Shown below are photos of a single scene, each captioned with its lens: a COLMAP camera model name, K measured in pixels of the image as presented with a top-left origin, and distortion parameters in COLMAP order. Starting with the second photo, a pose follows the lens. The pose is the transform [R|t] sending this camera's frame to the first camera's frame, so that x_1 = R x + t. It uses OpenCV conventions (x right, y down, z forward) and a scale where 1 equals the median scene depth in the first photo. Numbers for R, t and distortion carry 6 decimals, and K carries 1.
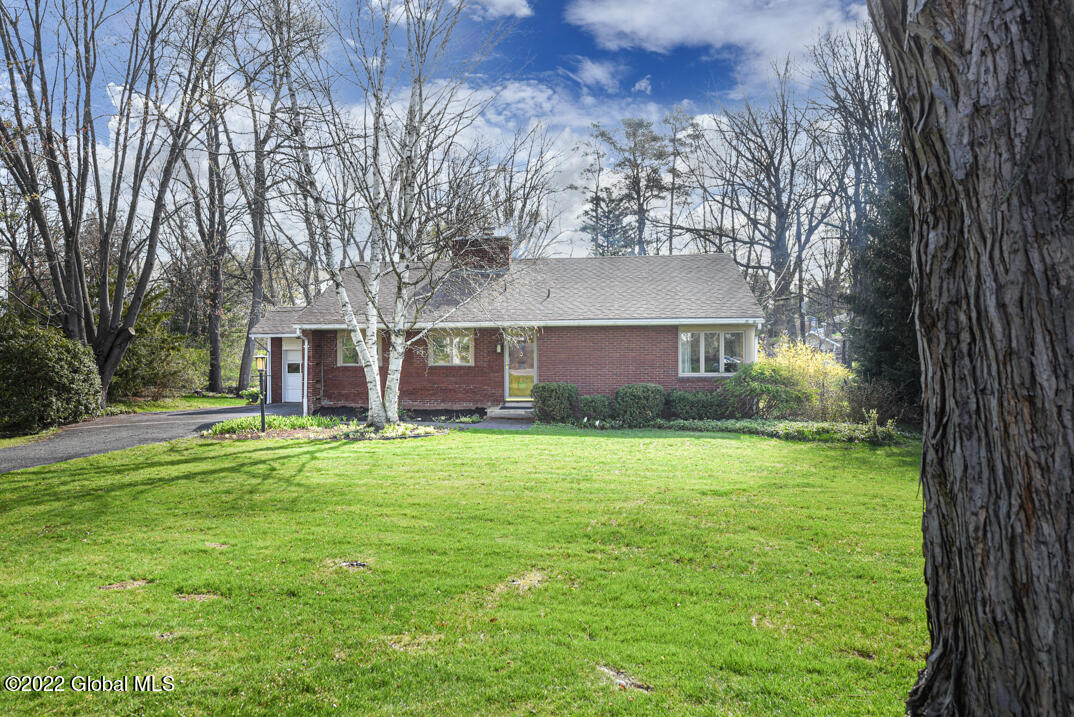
lens RADIAL K [[716.6, 0, 537.0], [0, 716.6, 358.5], [0, 0, 1]] dist [-0.000857, -0.001575]
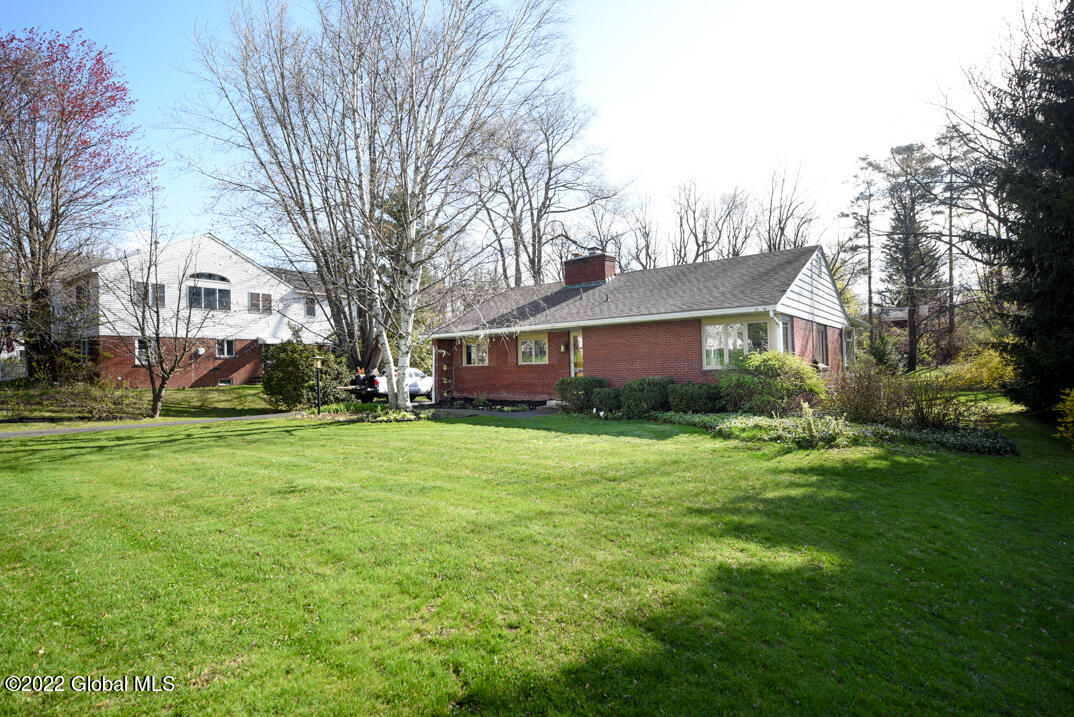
lens RADIAL K [[525.5, 0, 537.0], [0, 525.5, 378.3], [0, 0, 1]] dist [0.001171, 0.000124]
pose [[0.886690, -0.010308, -0.462249, 0.338099], [0.021669, 0.999579, 0.019274, 0.018953], [0.461856, -0.027107, 0.886540, 0.250567]]
